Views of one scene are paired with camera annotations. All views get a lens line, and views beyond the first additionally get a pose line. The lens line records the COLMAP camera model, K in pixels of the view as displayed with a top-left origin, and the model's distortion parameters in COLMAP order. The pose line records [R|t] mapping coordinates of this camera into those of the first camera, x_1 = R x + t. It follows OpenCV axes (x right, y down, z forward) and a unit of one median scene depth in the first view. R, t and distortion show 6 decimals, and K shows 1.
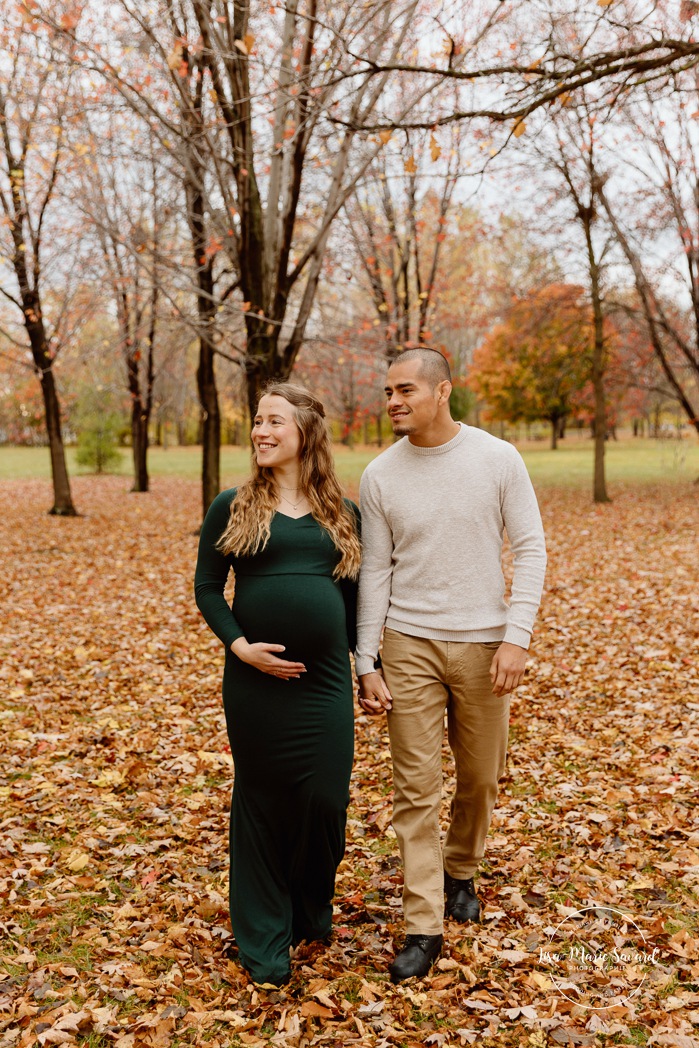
lens RADIAL K [[1371.4, 0, 349.5], [0, 1371.4, 524.0], [0, 0, 1]] dist [0.003724, 0.000688]
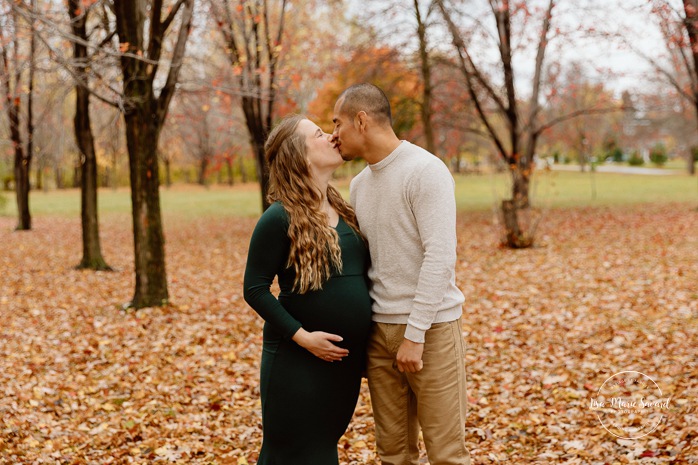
lens RADIAL K [[1154.5, 0, 349.0], [0, 1154.5, 232.5], [0, 0, 1]] dist [-0.015407, 0.018391]
pose [[0.992030, -0.029072, 0.122600, -0.018654], [0.030903, 0.999437, -0.013055, -0.004712], [-0.122152, 0.016739, 0.992370, 0.133158]]
